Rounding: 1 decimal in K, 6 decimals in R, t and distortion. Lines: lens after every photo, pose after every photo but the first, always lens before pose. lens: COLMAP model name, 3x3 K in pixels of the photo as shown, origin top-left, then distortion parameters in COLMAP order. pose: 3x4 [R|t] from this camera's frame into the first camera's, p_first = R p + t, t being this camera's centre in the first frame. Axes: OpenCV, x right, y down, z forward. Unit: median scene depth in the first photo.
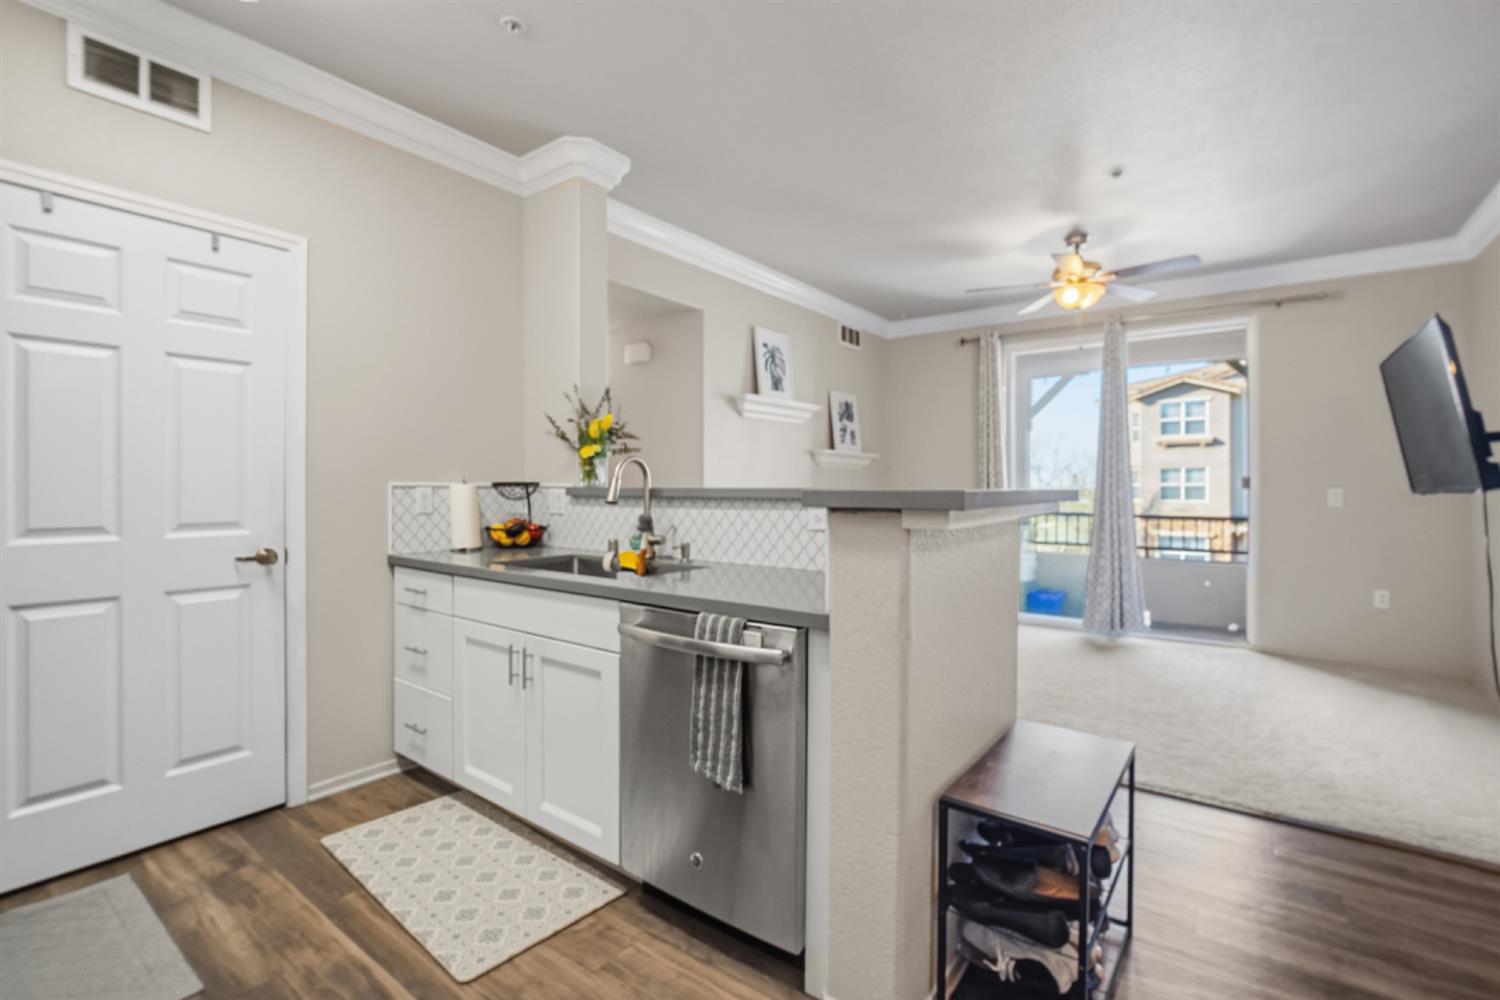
lens RADIAL K [[671.1, 0, 730.3], [0, 671.1, 485.1], [0, 0, 1]] dist [-0.014859, 0.002467]
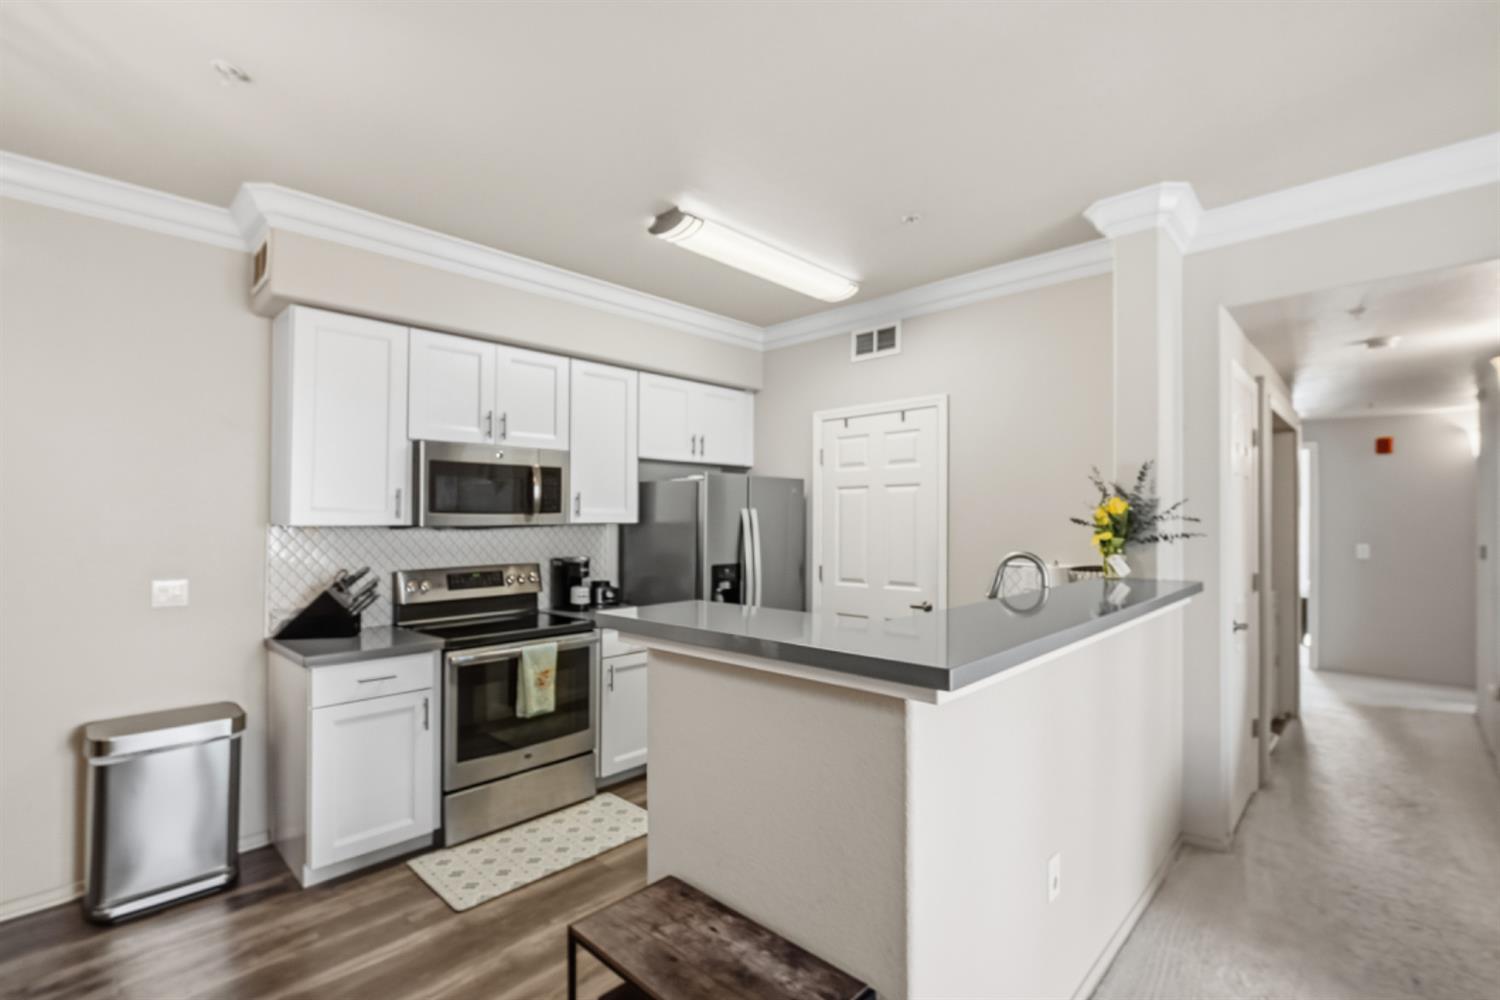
lens RADIAL K [[671.1, 0, 751.4], [0, 671.1, 497.4], [0, 0, 1]] dist [-0.014859, 0.002467]
pose [[-0.099178, -0.033342, -0.994511, 0.938405], [0.006531, 0.999395, -0.034157, -0.100452], [0.995048, -0.009883, -0.098900, 0.766377]]
